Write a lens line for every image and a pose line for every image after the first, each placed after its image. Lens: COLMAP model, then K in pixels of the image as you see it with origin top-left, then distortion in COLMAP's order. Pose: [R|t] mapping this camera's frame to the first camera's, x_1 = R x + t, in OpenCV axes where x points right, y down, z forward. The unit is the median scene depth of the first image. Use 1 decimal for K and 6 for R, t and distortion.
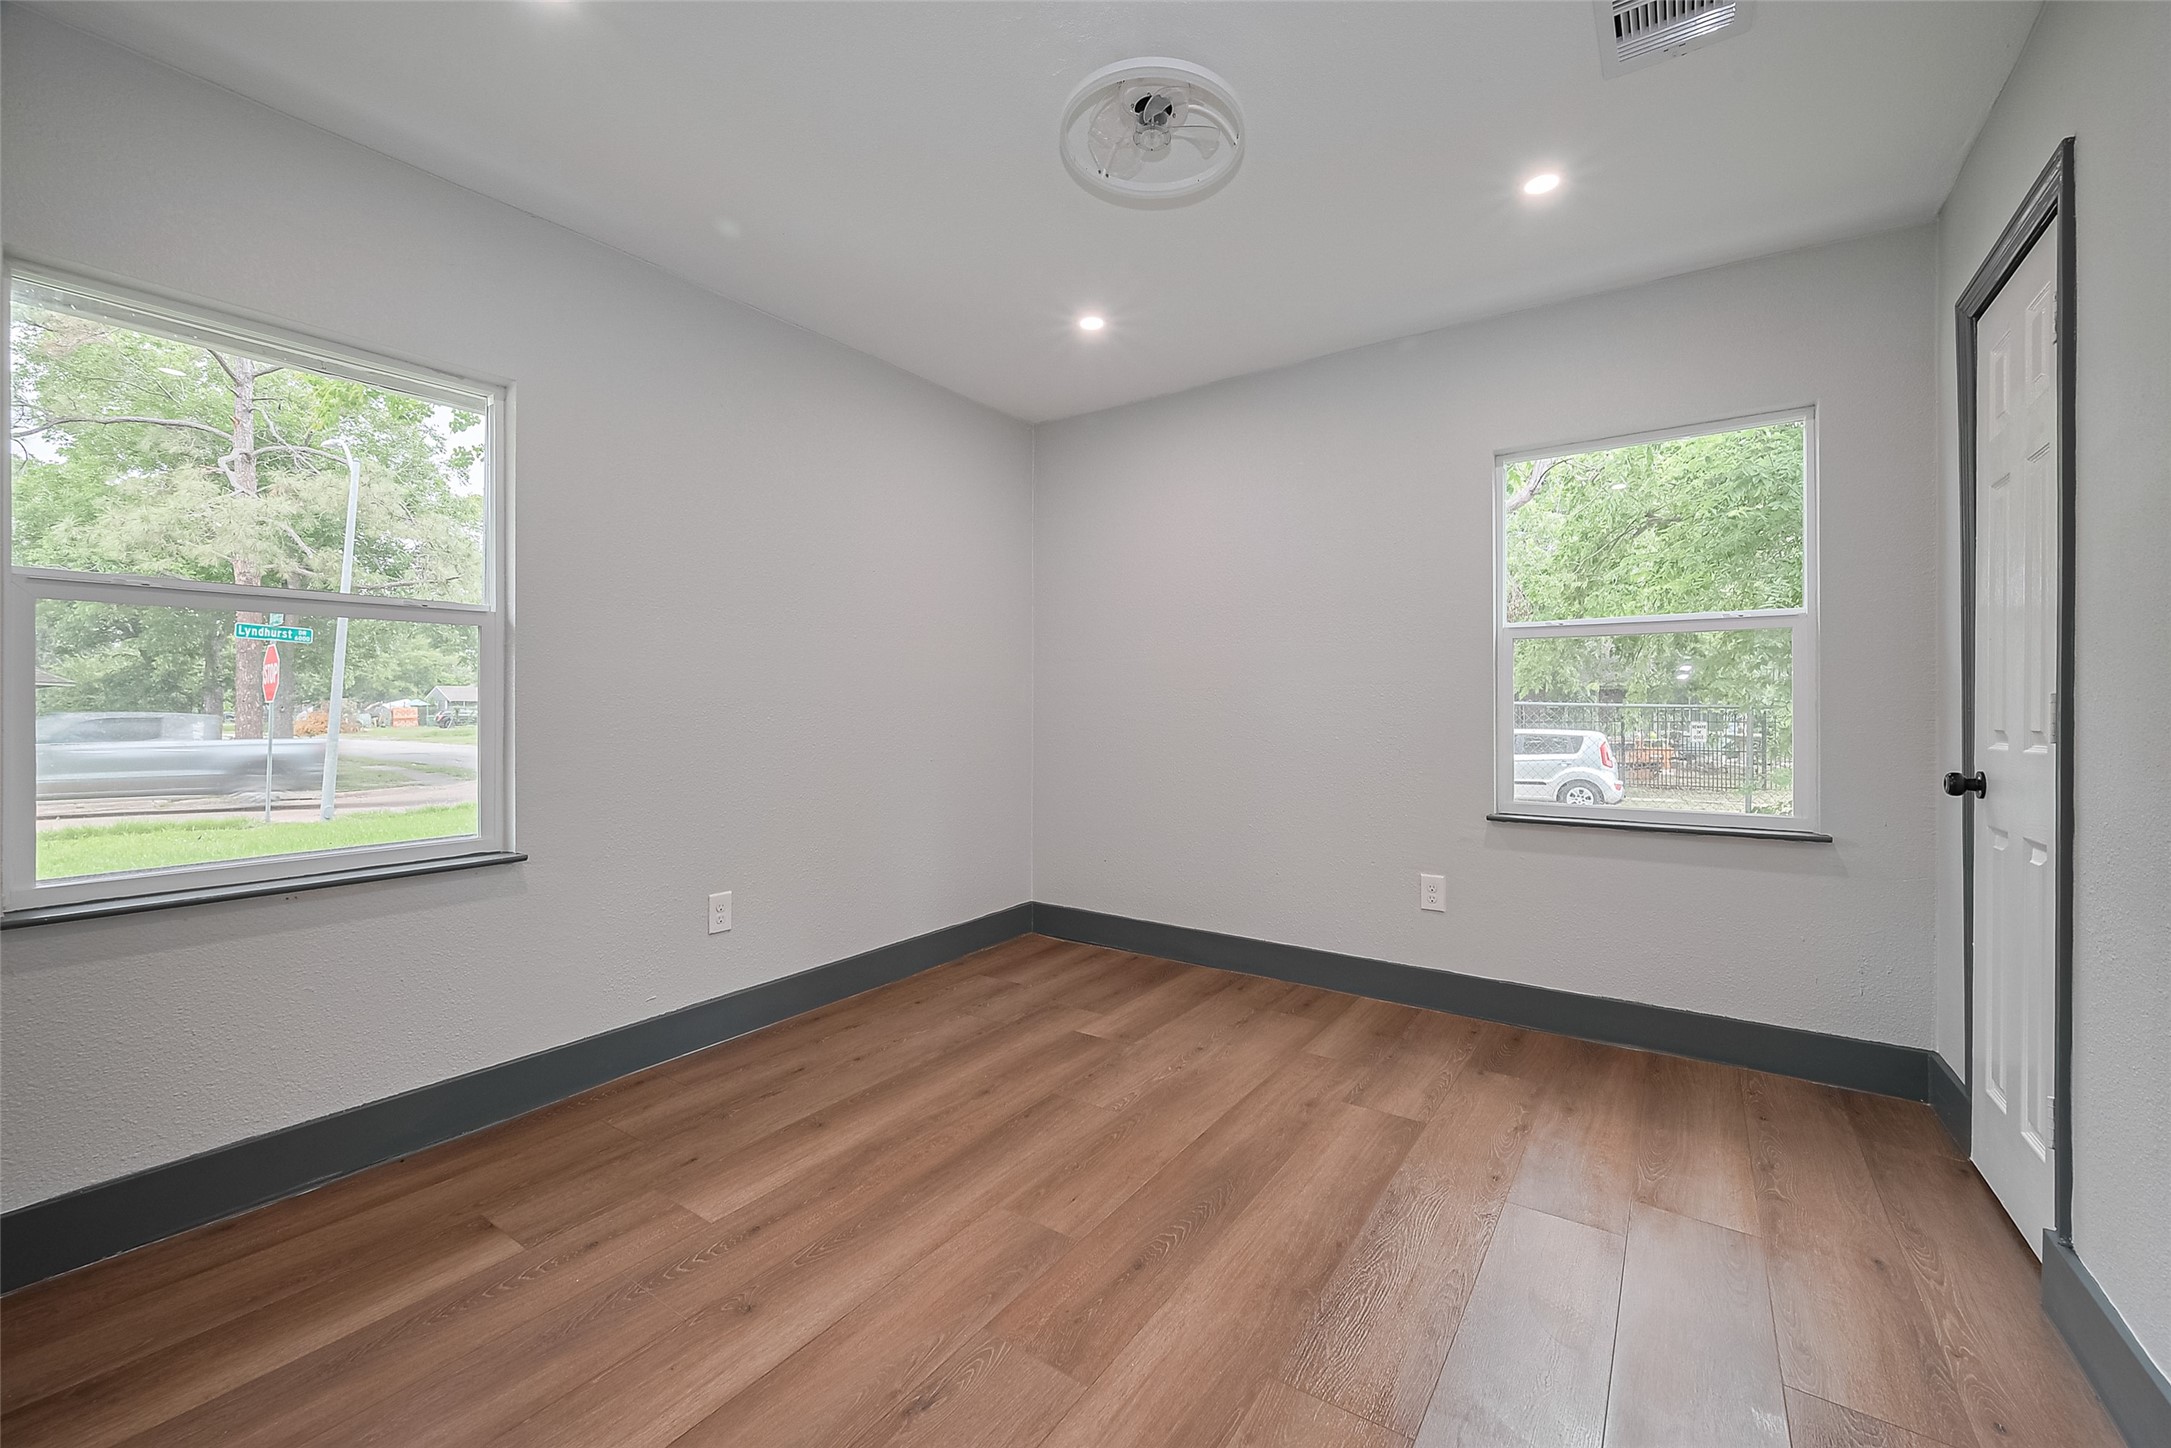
lens RADIAL K [[864.8, 0, 1092.6], [0, 864.8, 714.1], [0, 0, 1]] dist [0.000380, -0.000288]
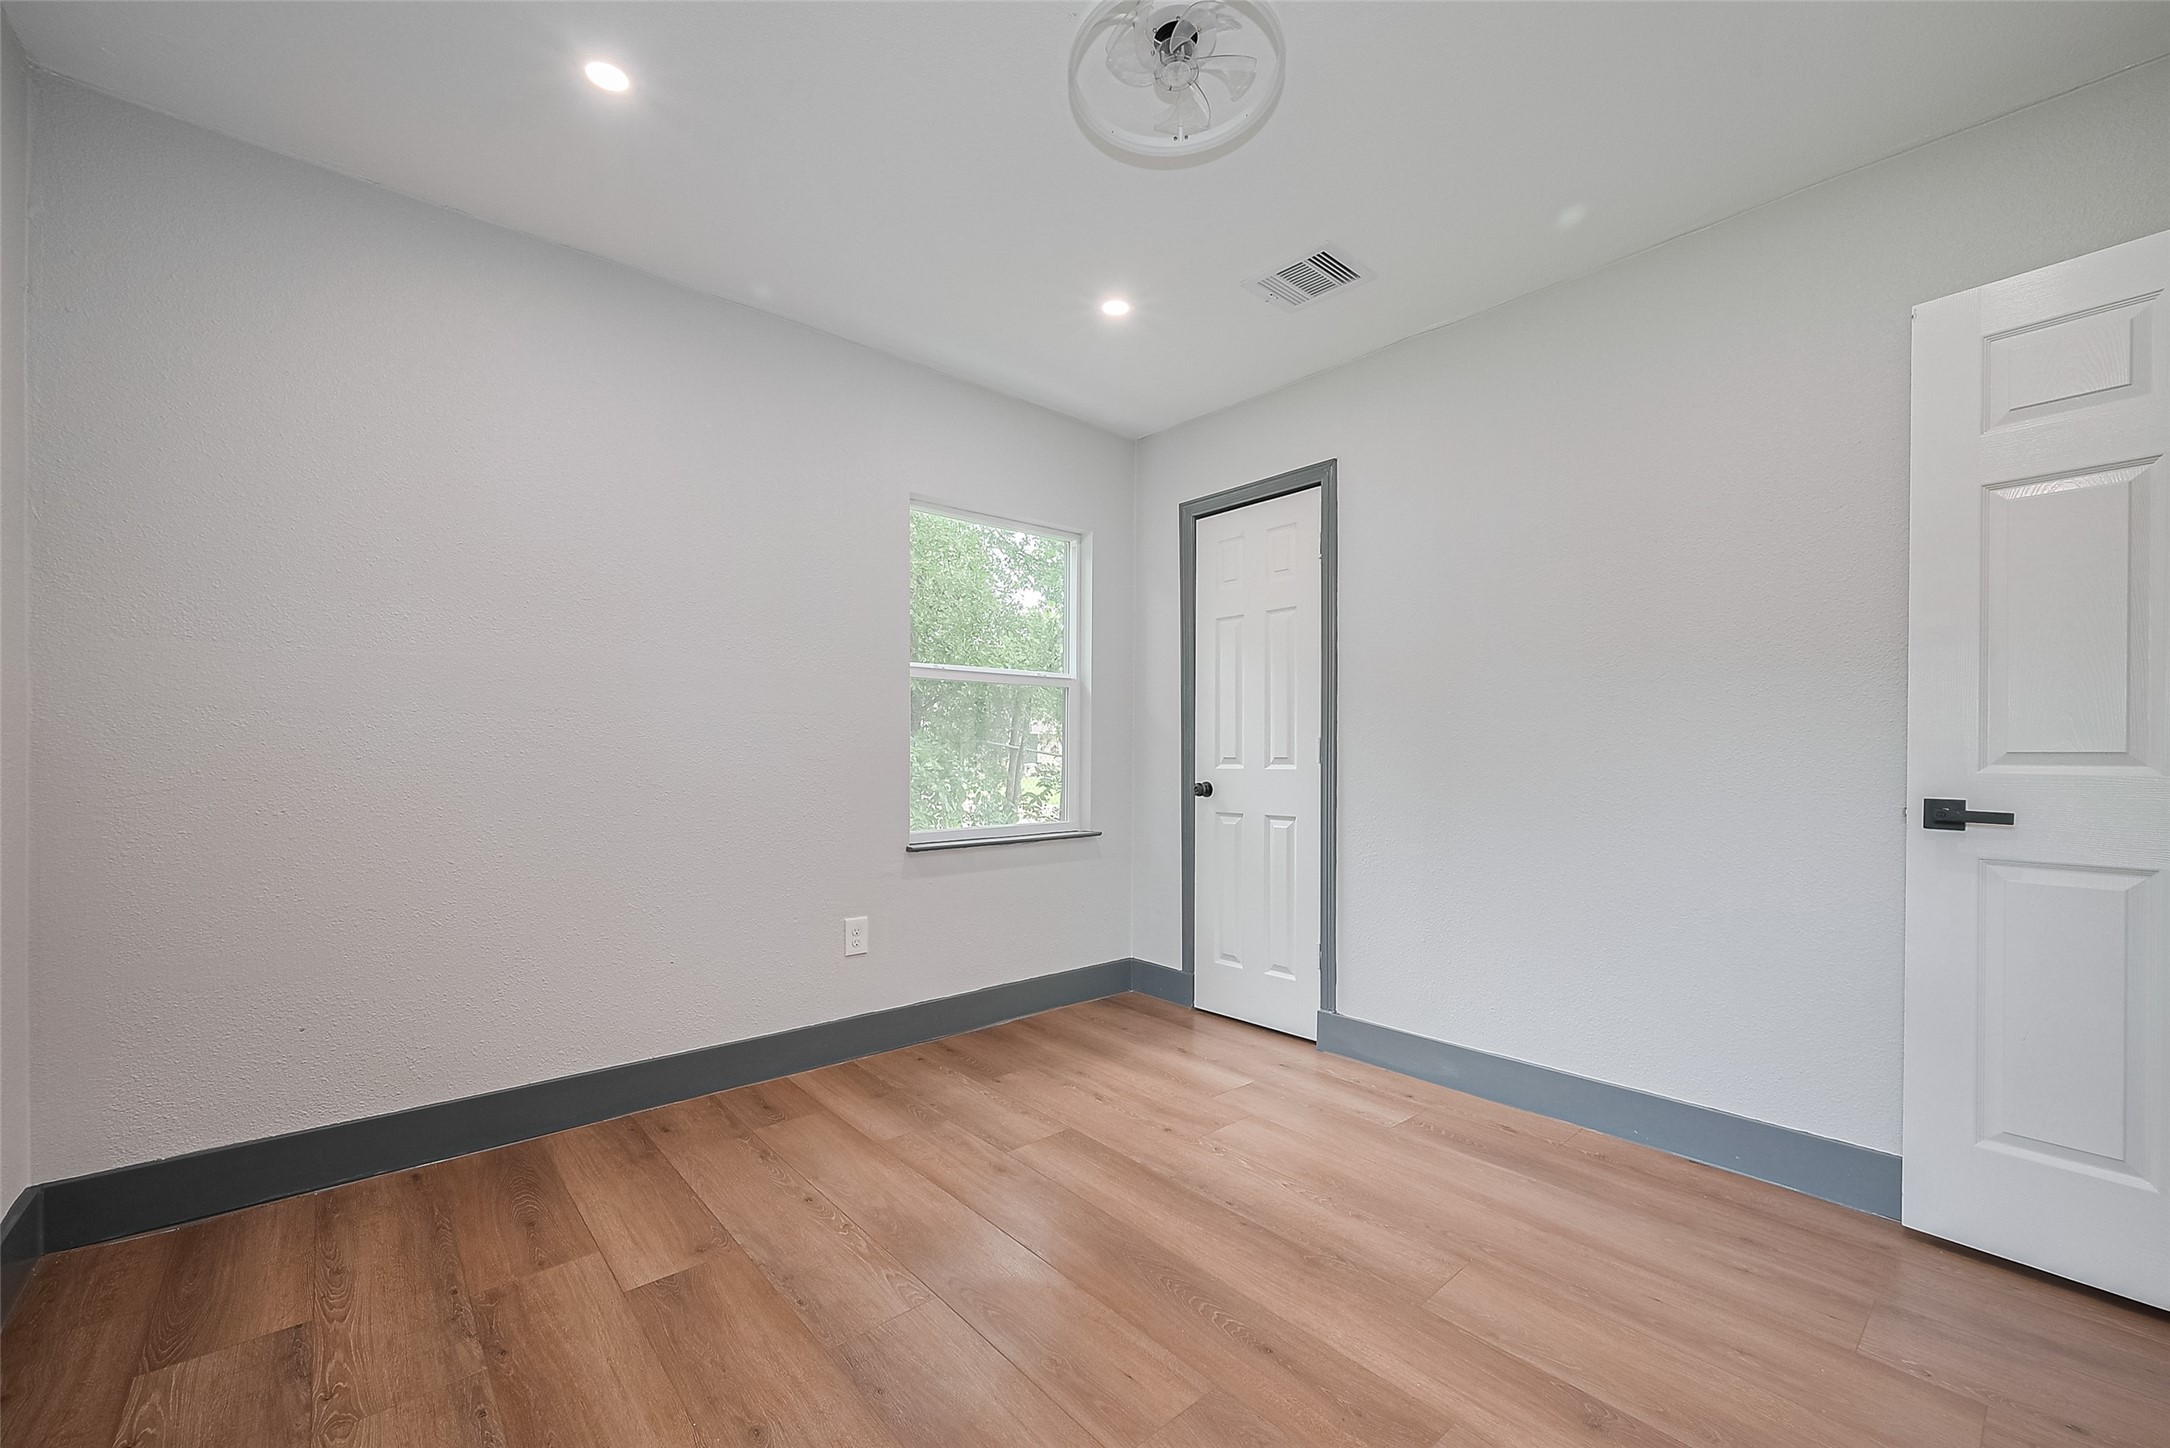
lens RADIAL K [[864.4, 0, 1088.8], [0, 864.4, 743.4], [0, 0, 1]] dist [0.000380, -0.000288]
pose [[0.256539, 0.004483, 0.966523, -0.544276], [0.004276, 0.999974, -0.005773, -0.002678], [-0.966524, 0.005614, 0.256513, 0.576161]]
